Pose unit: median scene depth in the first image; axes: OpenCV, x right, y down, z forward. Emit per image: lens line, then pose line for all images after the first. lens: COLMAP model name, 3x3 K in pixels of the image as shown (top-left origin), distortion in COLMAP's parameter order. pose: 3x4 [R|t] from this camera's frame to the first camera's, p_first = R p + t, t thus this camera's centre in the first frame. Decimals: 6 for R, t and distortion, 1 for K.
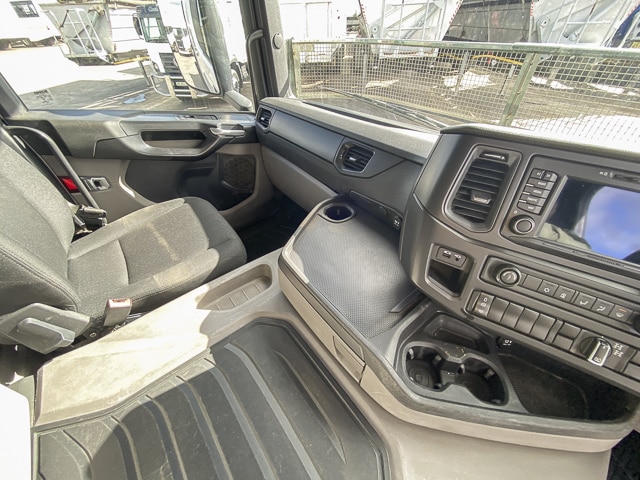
lens RADIAL K [[257.9, 0, 320.0], [0, 257.9, 240.0], [0, 0, 1]] dist [-0.000707, -0.000082]
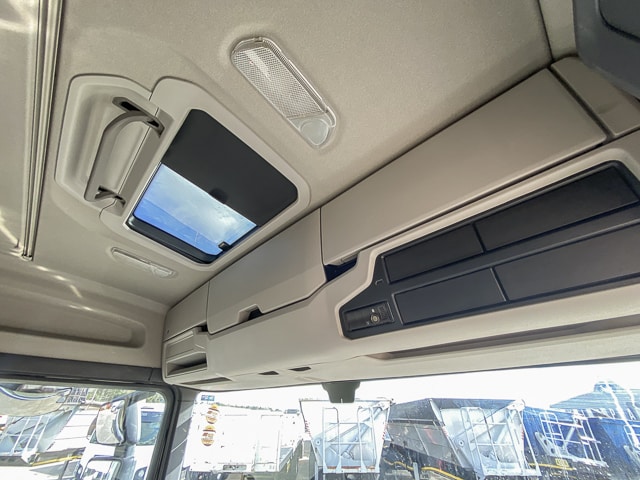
lens RADIAL K [[257.9, 0, 320.0], [0, 257.9, 240.0], [0, 0, 1]] dist [-0.000707, -0.000082]
pose [[0.993240, 0.089840, 0.073508, 0.341735], [0.047705, 0.261389, -0.964054, 0.057723], [-0.105825, 0.961043, 0.255336, -0.539730]]
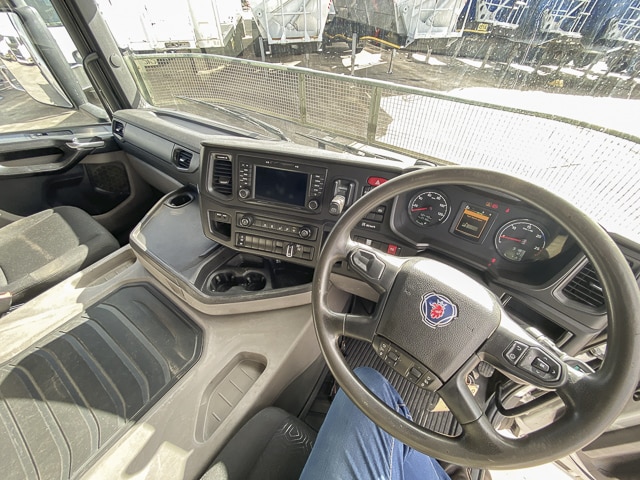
lens RADIAL K [[257.9, 0, 320.0], [0, 257.9, 240.0], [0, 0, 1]] dist [-0.000707, -0.000082]
pose [[0.959124, -0.185113, 0.214043, 0.324103], [0.172480, 0.982043, 0.076431, 0.087707], [-0.224348, -0.036389, 0.973829, -0.365297]]
